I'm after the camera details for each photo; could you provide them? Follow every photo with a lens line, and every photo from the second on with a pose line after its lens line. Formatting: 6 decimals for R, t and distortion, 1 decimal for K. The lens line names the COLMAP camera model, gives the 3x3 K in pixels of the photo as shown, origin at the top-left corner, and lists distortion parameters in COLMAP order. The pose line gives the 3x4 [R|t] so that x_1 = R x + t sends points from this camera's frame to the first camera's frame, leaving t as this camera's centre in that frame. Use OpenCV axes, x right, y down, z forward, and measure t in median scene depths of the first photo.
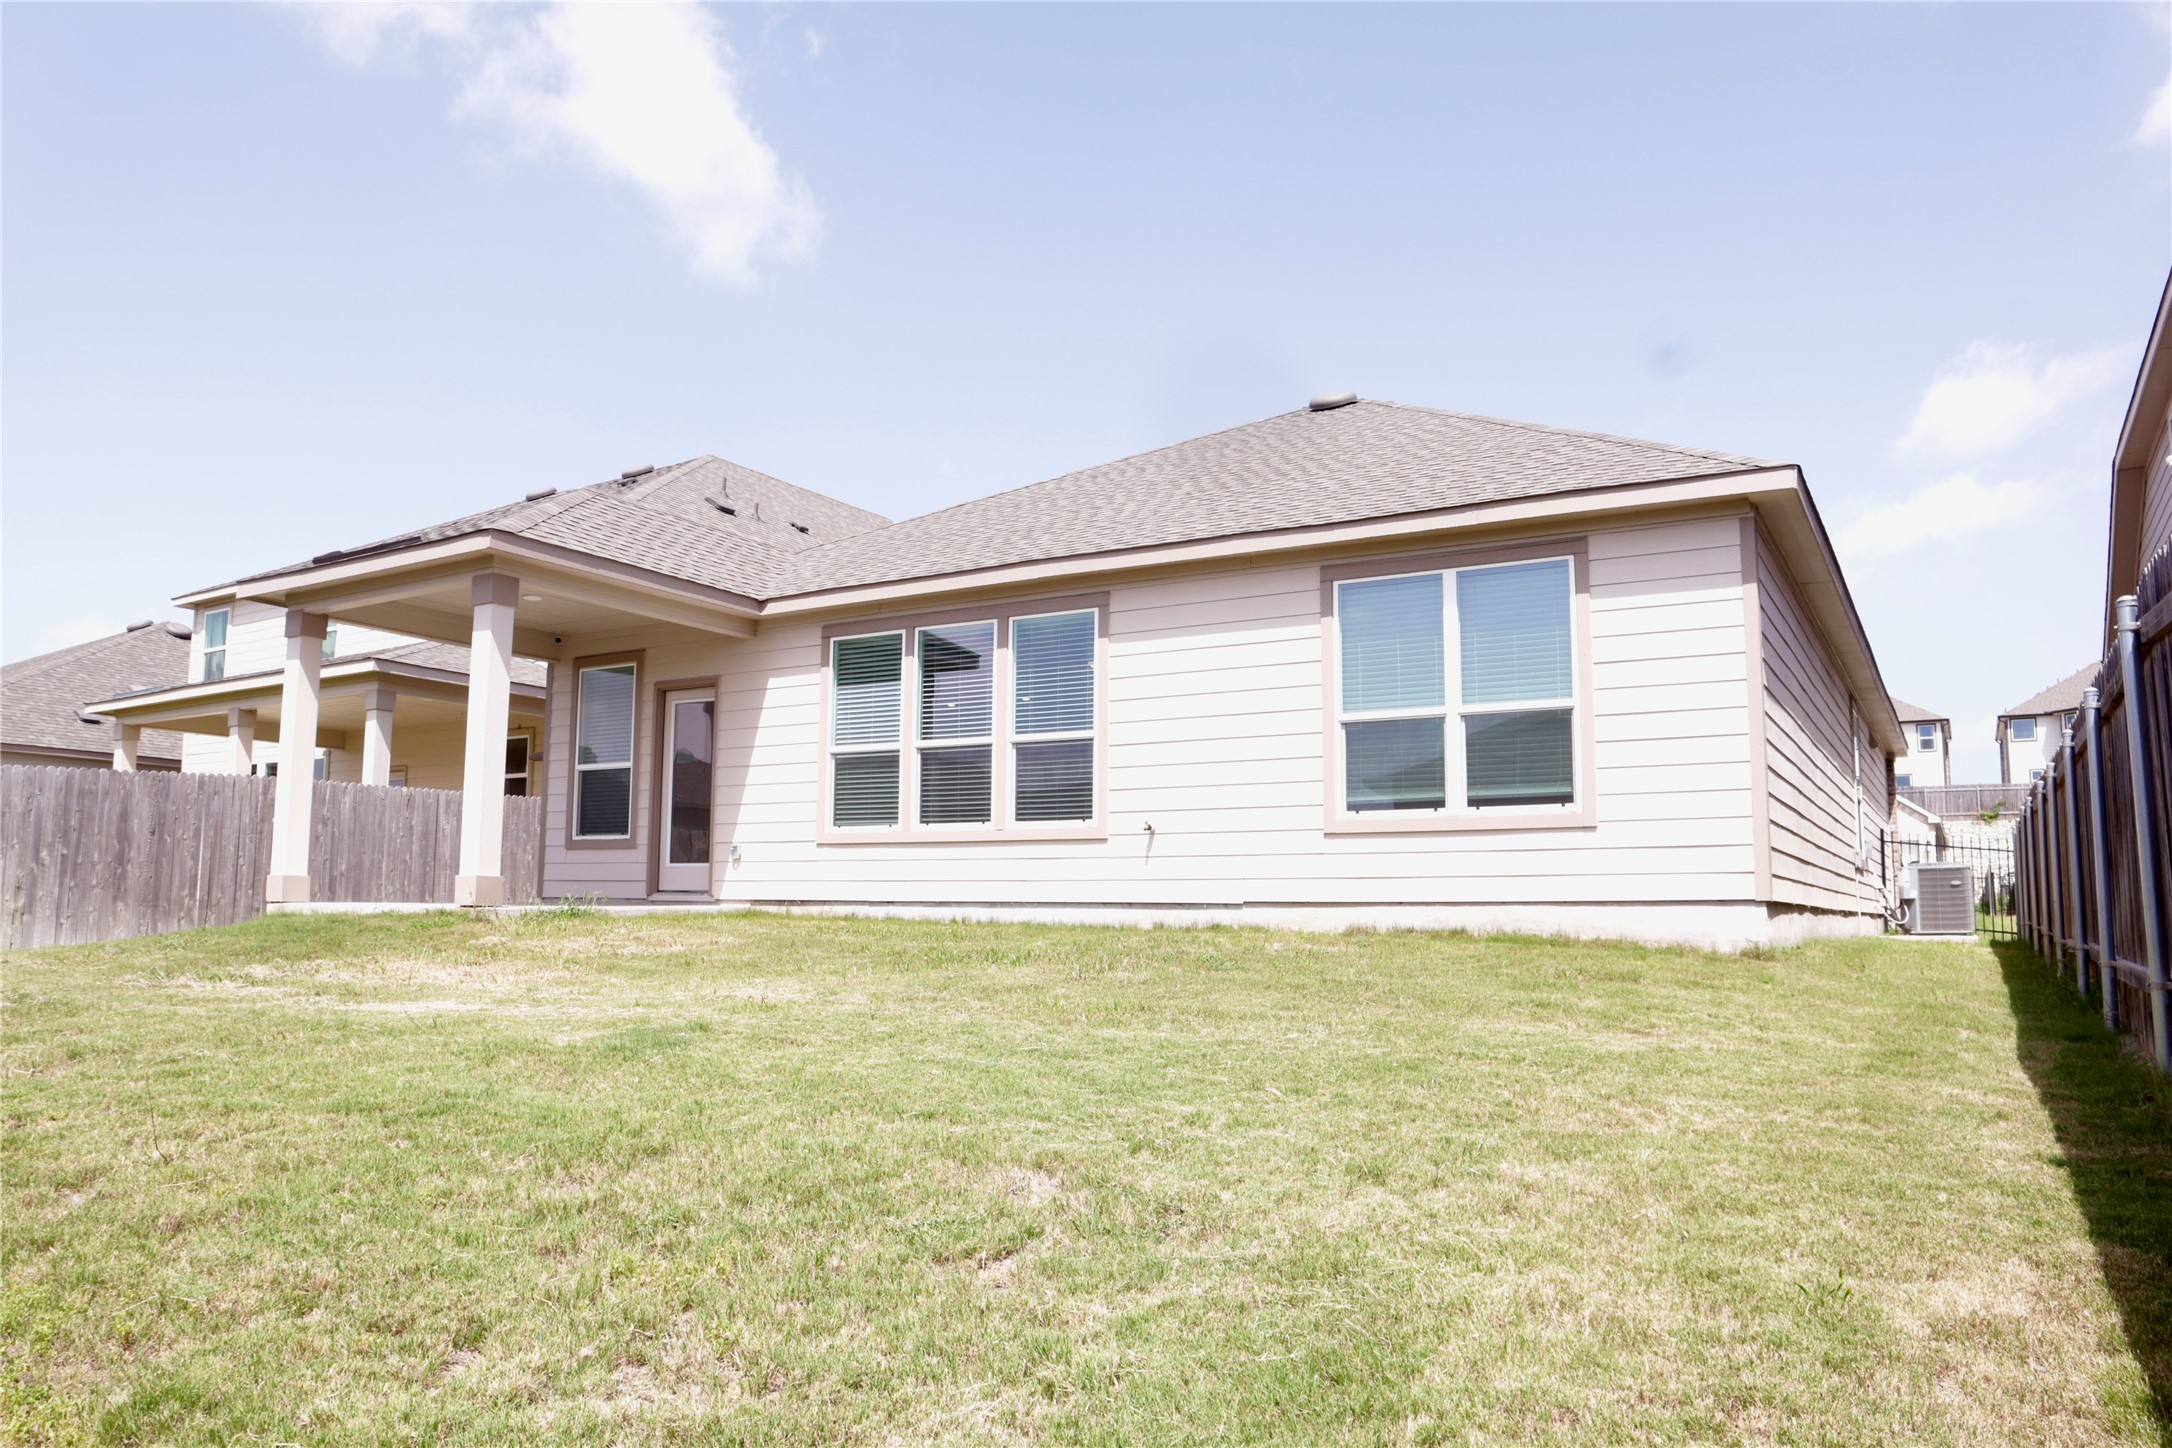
lens RADIAL K [[1510.9, 0, 1084.6], [0, 1510.9, 733.8], [0, 0, 1]] dist [-0.126673, 0.083228]
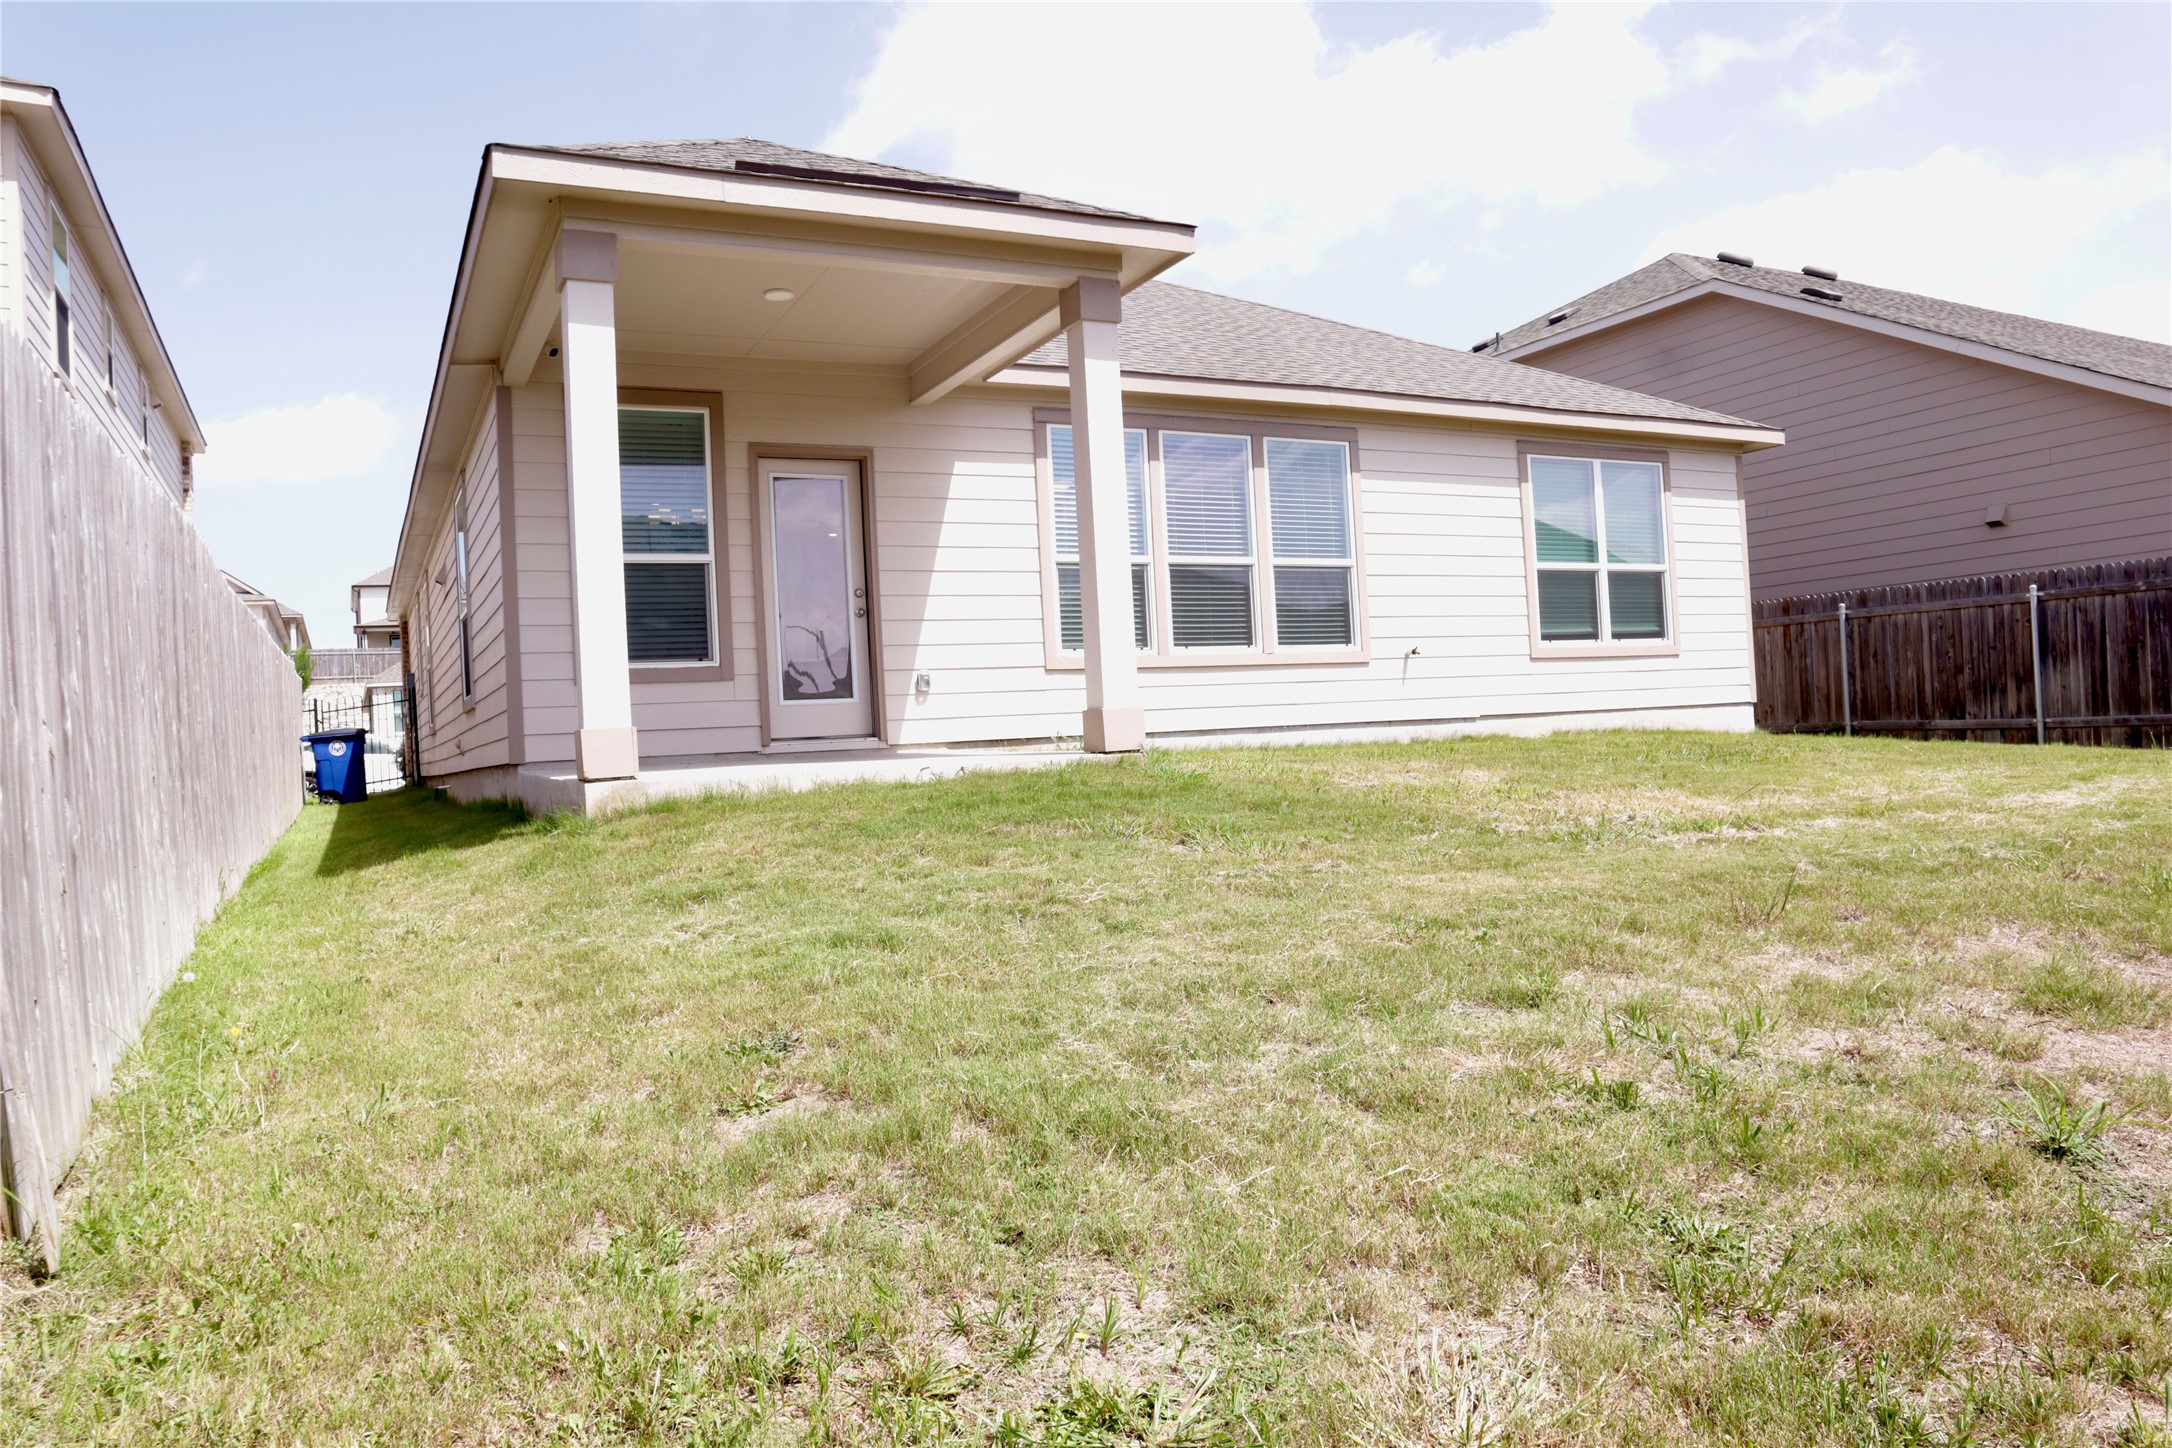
lens RADIAL K [[1510.9, 0, 1090.7], [0, 1510.9, 723.7], [0, 0, 1]] dist [-0.126673, 0.083228]
pose [[0.520560, -0.025357, 0.853449, -0.981797], [-0.045410, 0.997322, 0.057329, 0.059815], [-0.852617, -0.068599, 0.518014, 0.603010]]
